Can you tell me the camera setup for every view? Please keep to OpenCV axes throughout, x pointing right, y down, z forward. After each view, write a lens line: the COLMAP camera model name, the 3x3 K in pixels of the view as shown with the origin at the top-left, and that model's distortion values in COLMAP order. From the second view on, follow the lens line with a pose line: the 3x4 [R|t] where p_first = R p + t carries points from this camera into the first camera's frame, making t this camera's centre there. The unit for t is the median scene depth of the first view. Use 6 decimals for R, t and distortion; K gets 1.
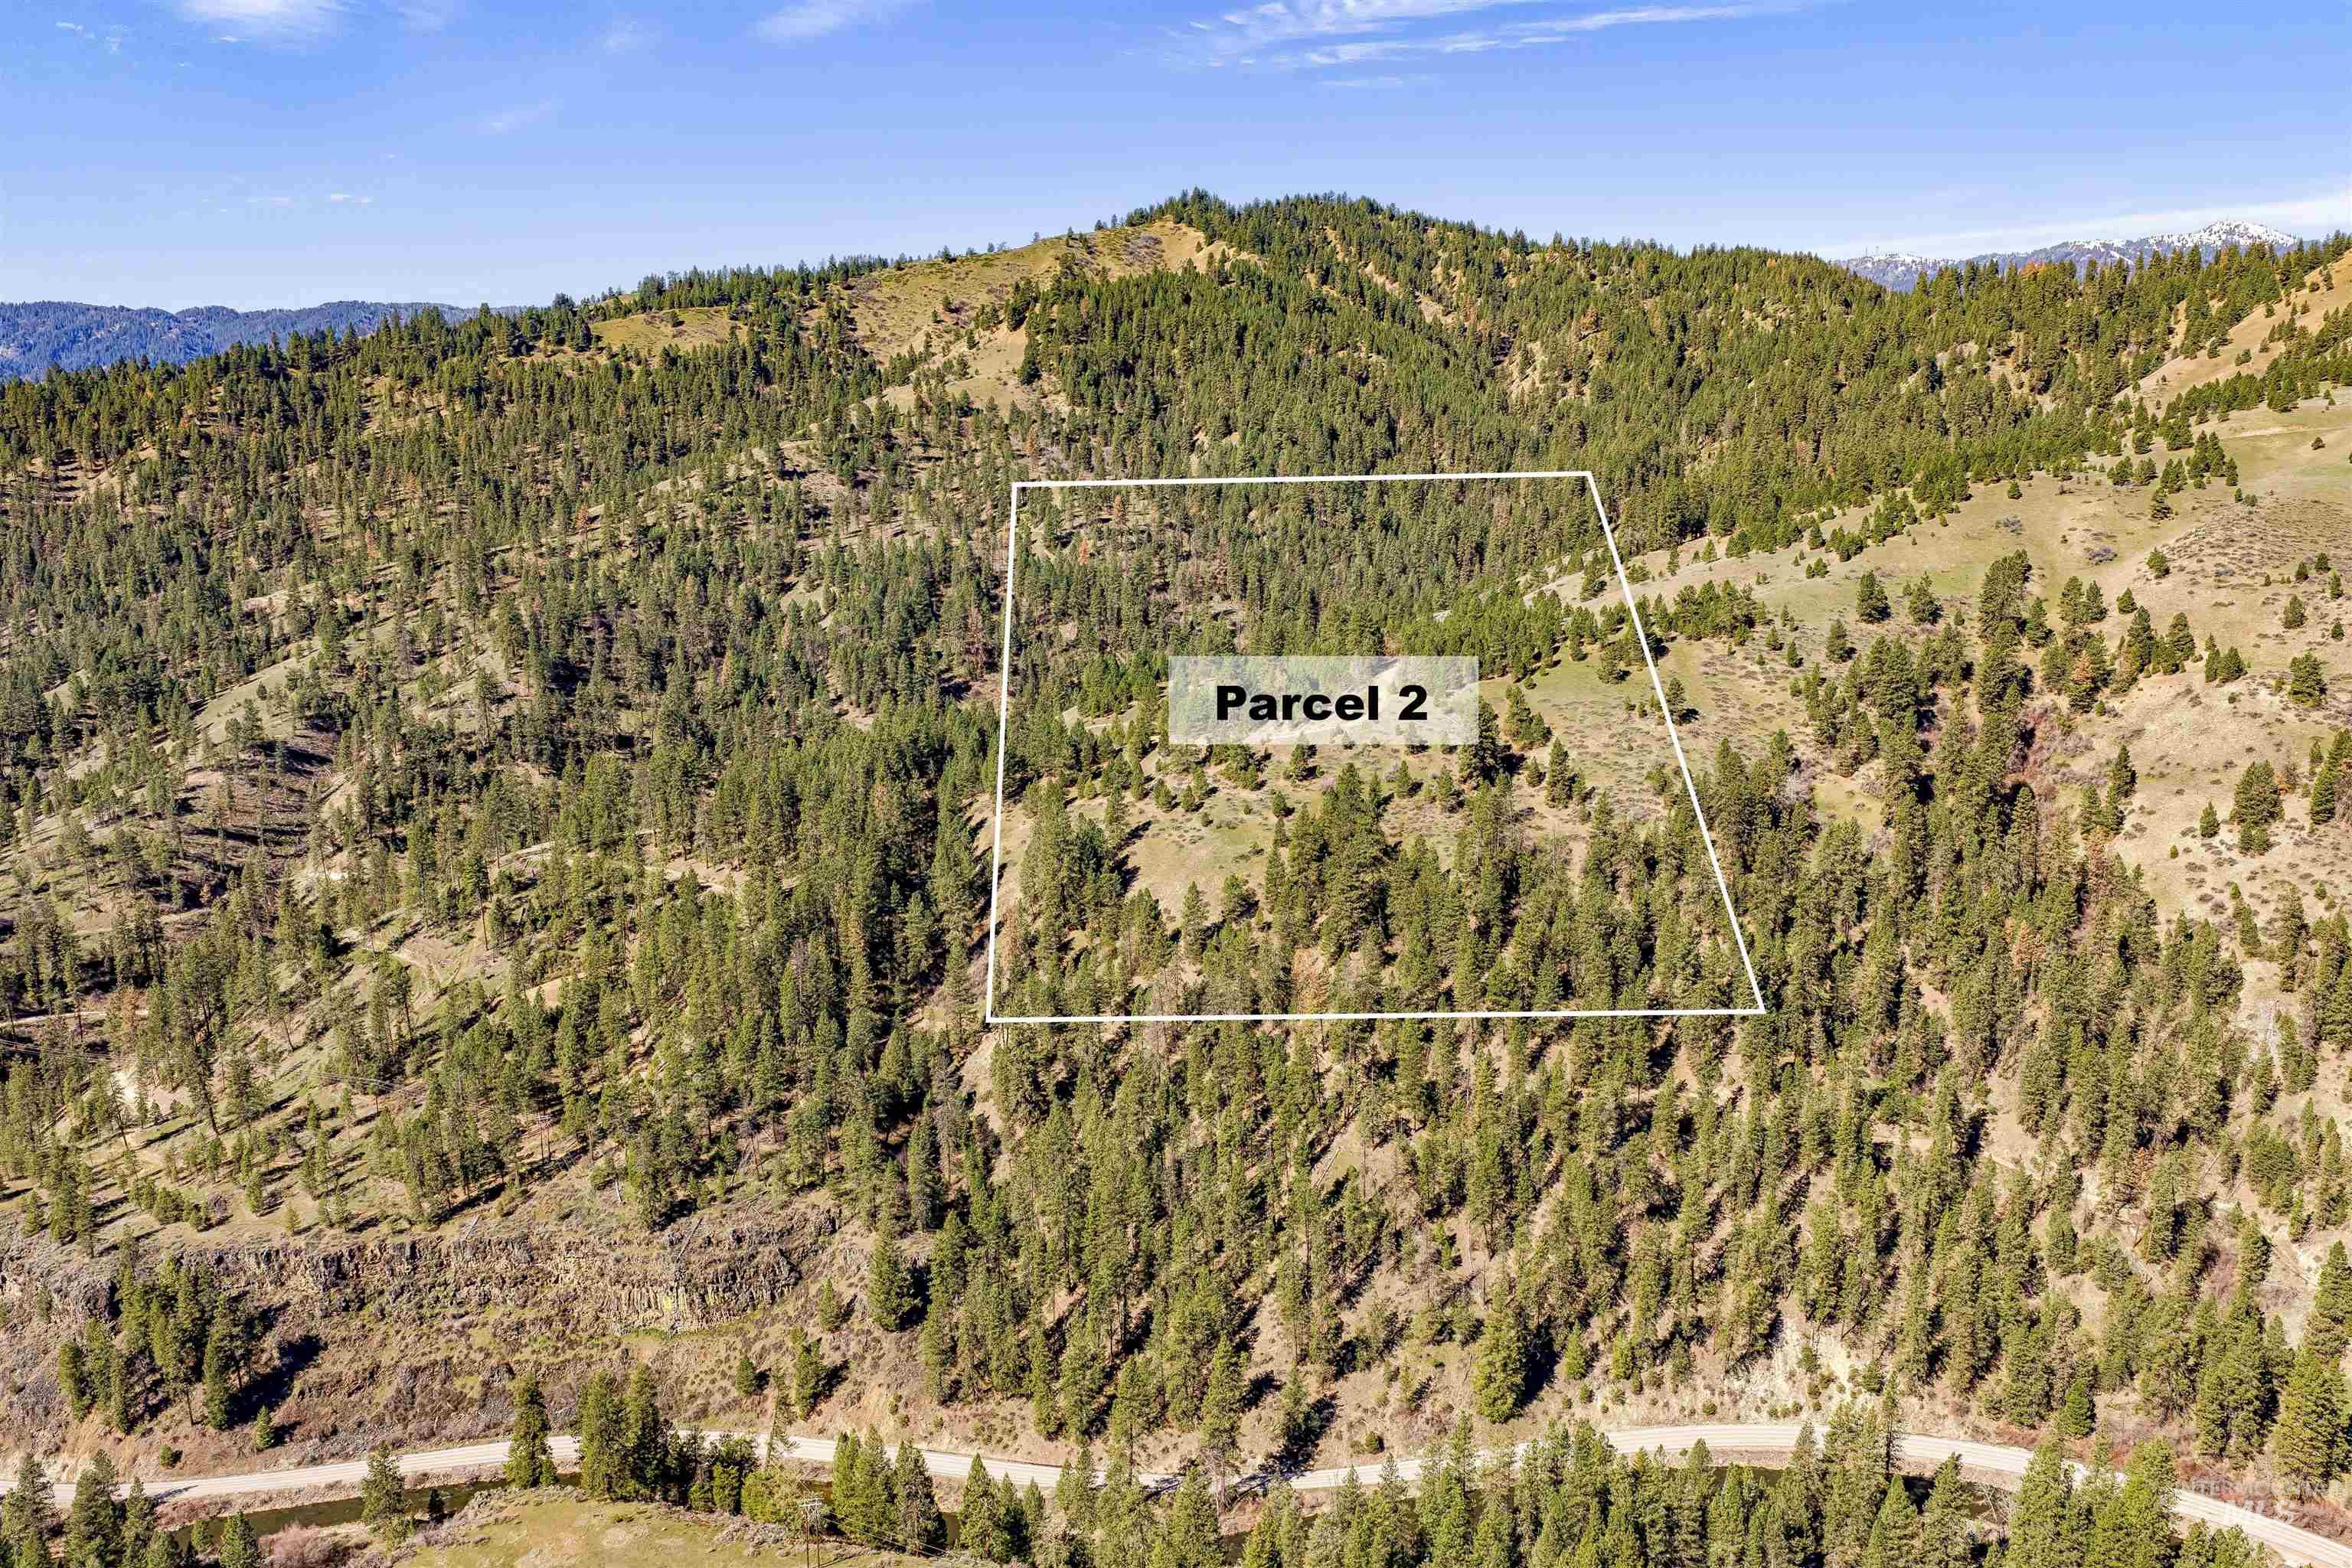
lens RADIAL K [[1943.4, 0, 1177.6], [0, 1943.4, 788.0], [0, 0, 1]] dist [0.012836, -0.020657]
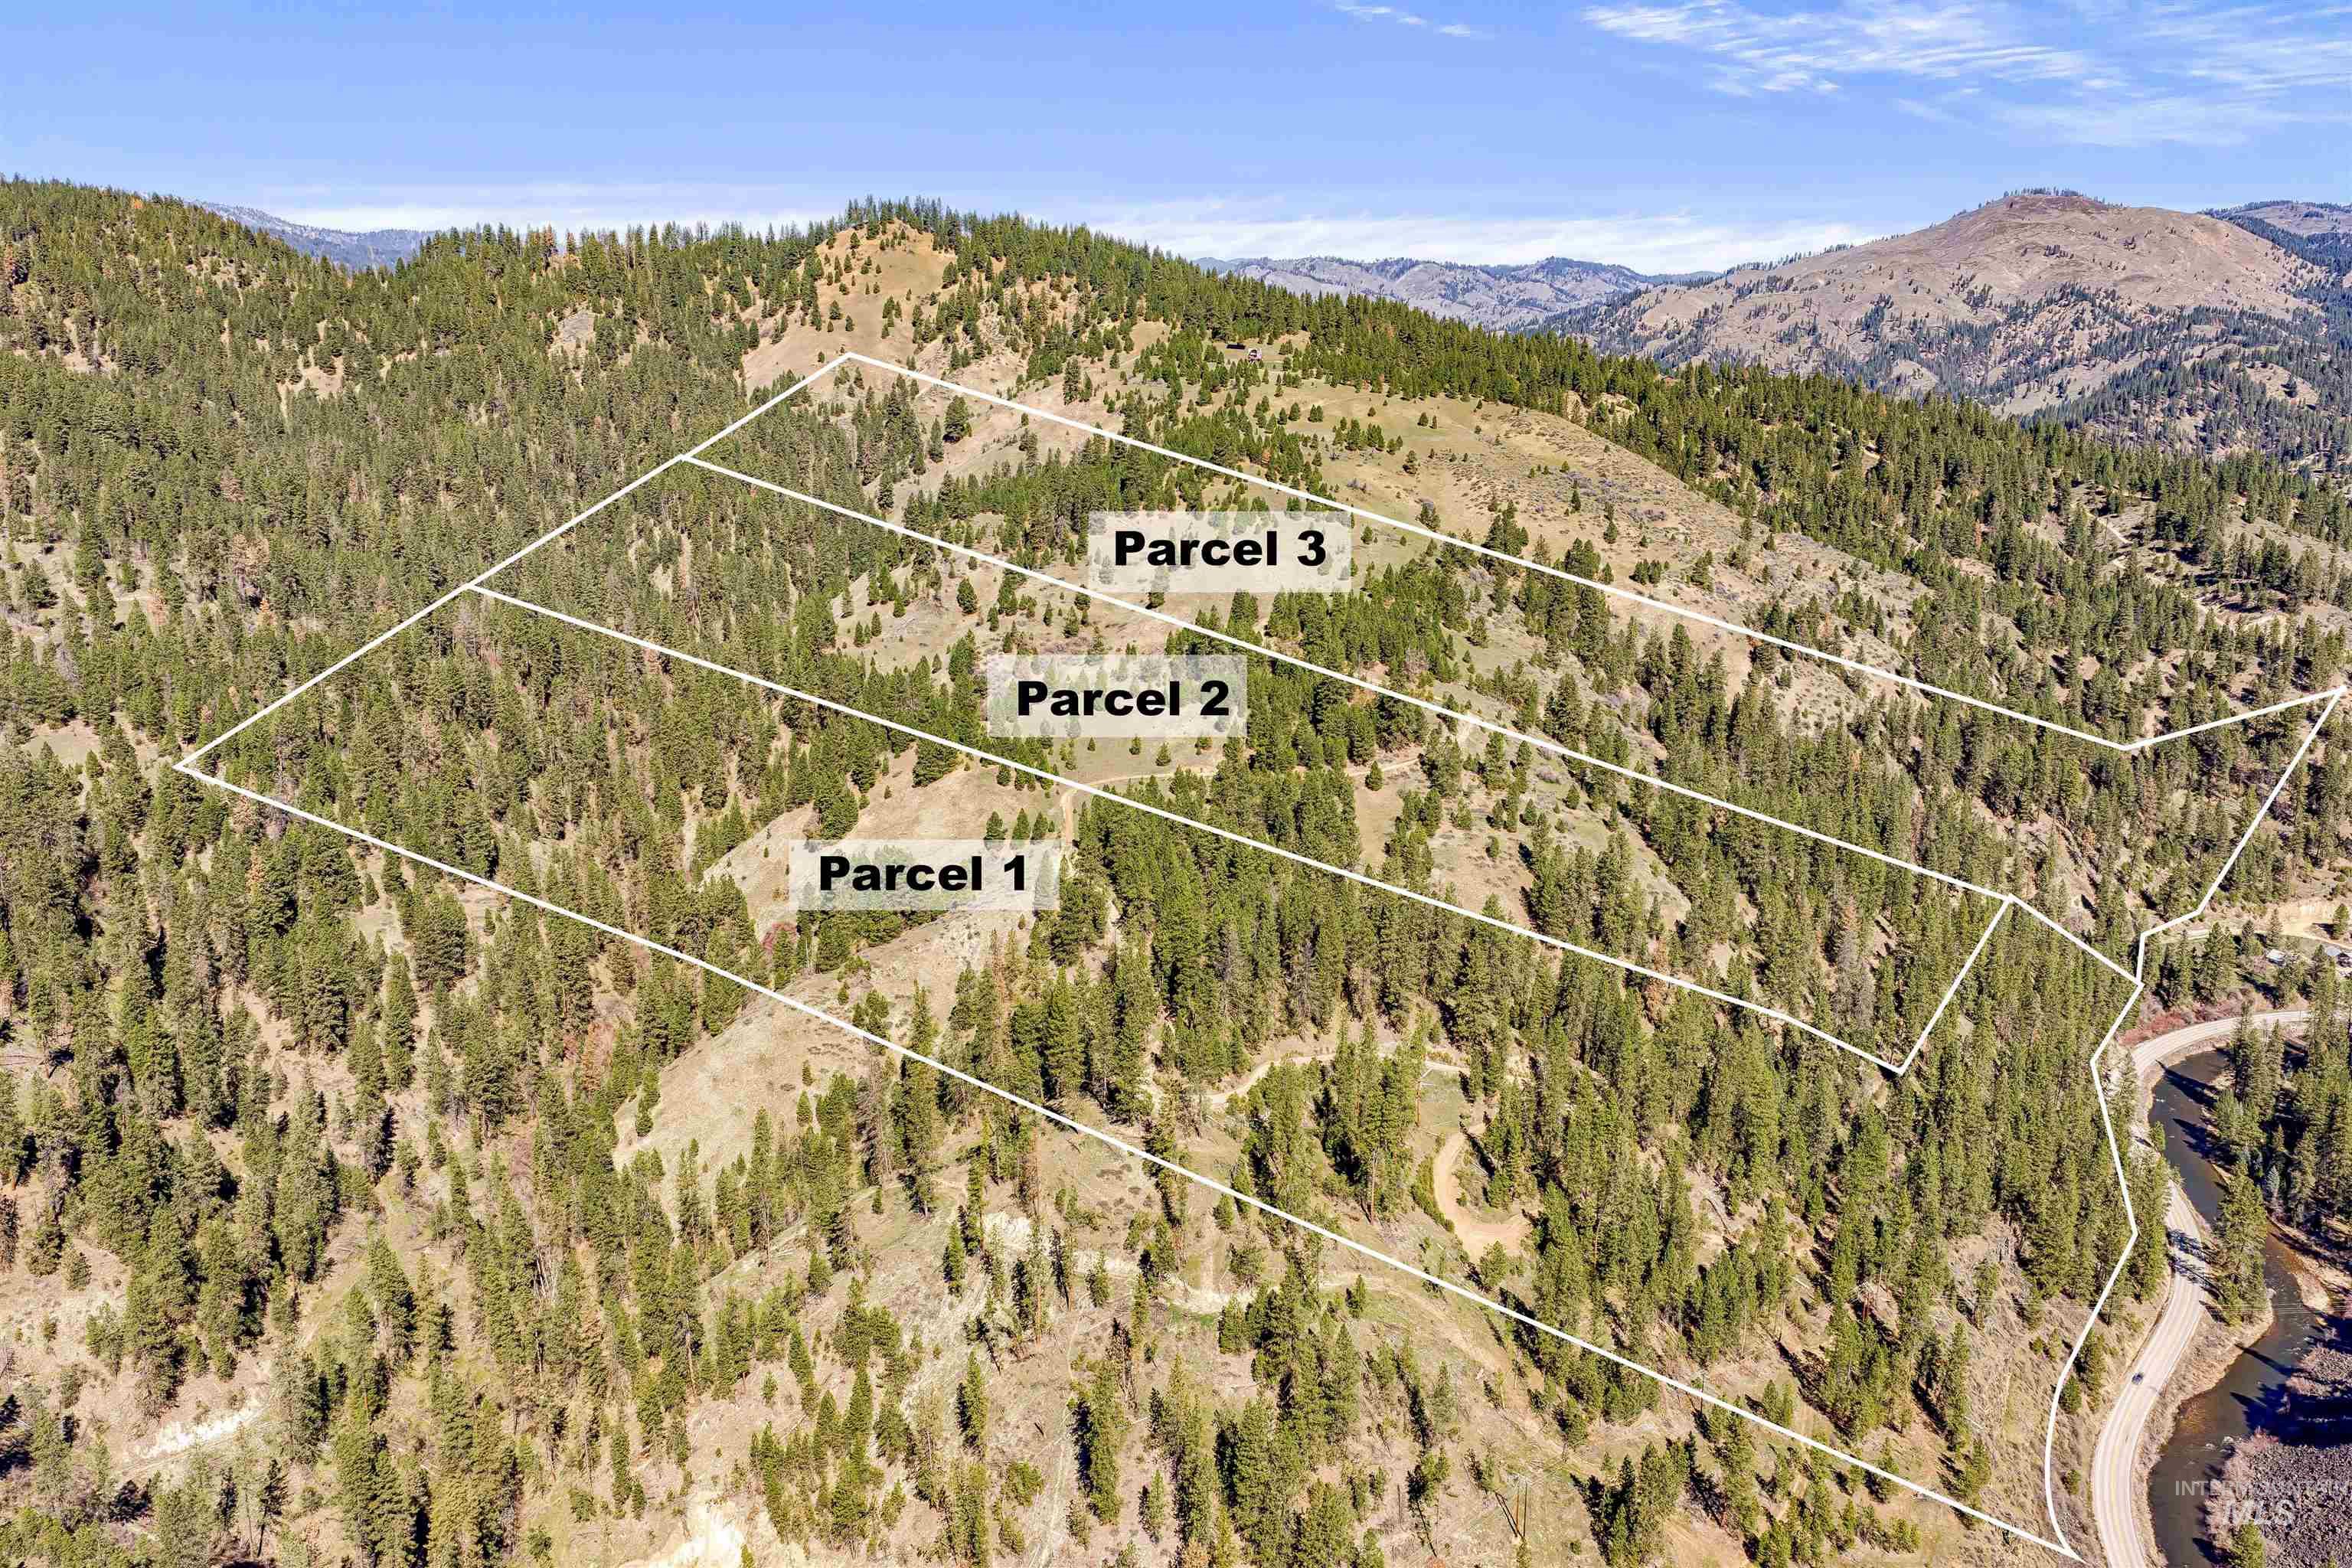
lens RADIAL K [[1939.8, 0, 1175.7], [0, 1939.8, 788.2], [0, 0, 1]] dist [0.021653, -0.034000]
pose [[0.420644, -0.208299, 0.882989, -0.794563], [0.178936, 0.973215, 0.144340, -0.153390], [-0.889405, 0.097283, 0.446649, 0.586347]]
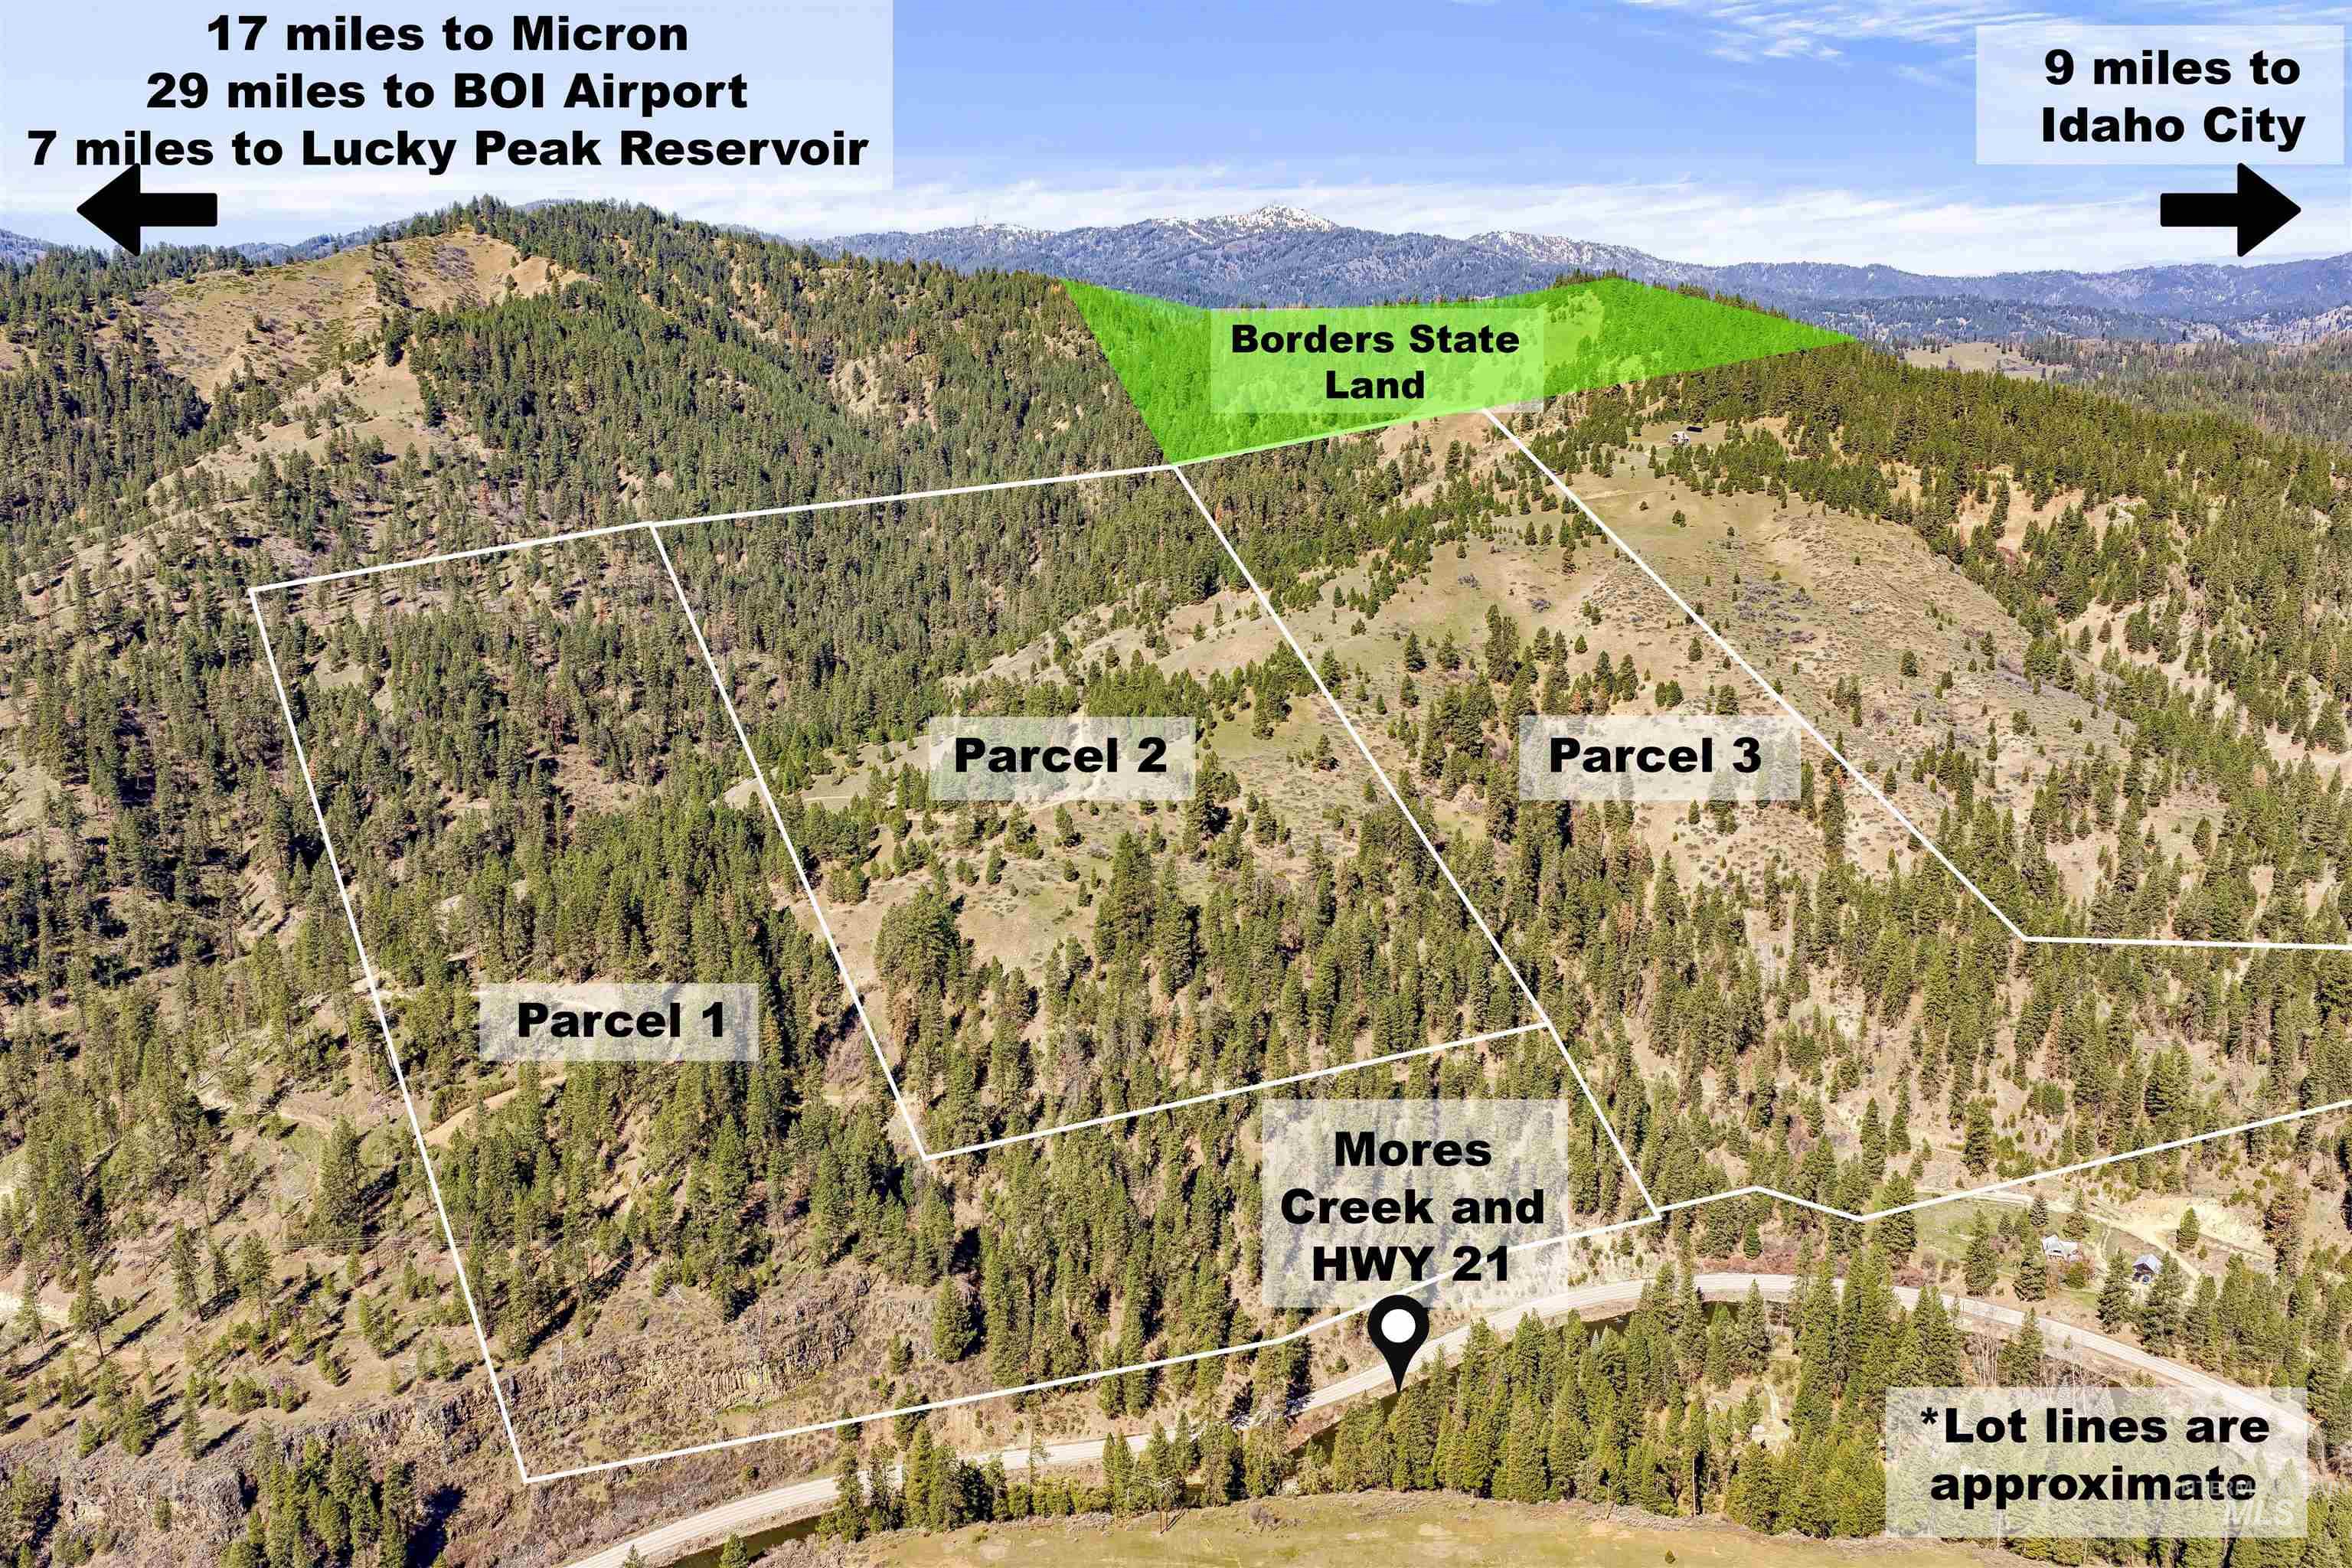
lens RADIAL K [[1939.8, 0, 1175.7], [0, 1939.8, 788.2], [0, 0, 1]] dist [0.021653, -0.034000]
pose [[0.902446, -0.089987, 0.421299, -0.315294], [0.079198, 0.995928, 0.043078, -0.071860], [-0.423460, -0.005510, 0.905898, -0.088386]]
